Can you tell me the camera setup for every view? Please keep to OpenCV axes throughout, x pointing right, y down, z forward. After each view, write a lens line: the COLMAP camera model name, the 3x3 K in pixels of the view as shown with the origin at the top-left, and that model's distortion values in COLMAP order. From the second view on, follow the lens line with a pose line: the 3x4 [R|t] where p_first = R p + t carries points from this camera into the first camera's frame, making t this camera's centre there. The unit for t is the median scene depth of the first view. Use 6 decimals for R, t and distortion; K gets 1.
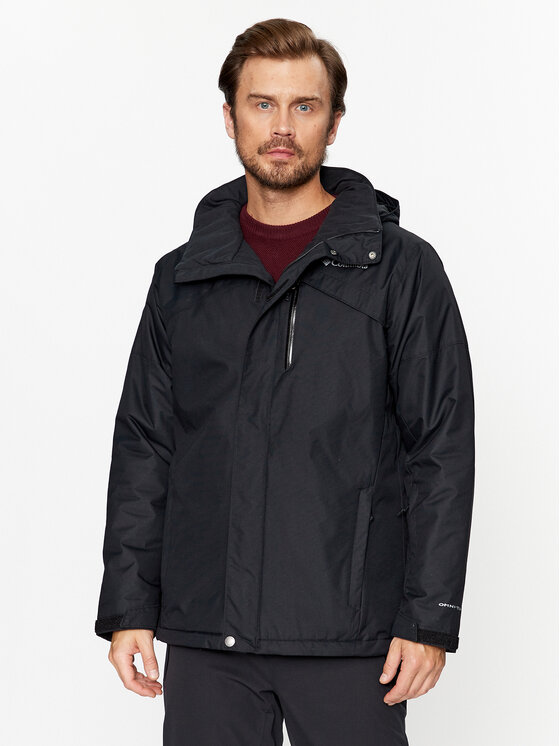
lens RADIAL K [[1450.9, 0, 280.0], [0, 1450.9, 373.0], [0, 0, 1]] dist [0.402357, -0.110016]
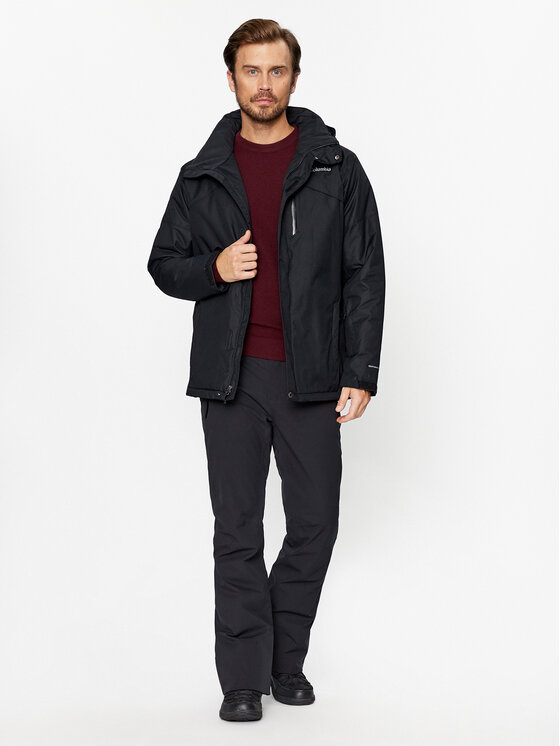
lens RADIAL K [[1283.6, 0, 280.0], [0, 1283.6, 373.0], [0, 0, 1]] dist [-0.045797, -0.017625]
pose [[0.998545, -0.033003, 0.042635, -0.051811], [0.029506, 0.996343, 0.080191, 0.037809], [-0.045125, -0.078817, 0.995867, -0.440600]]
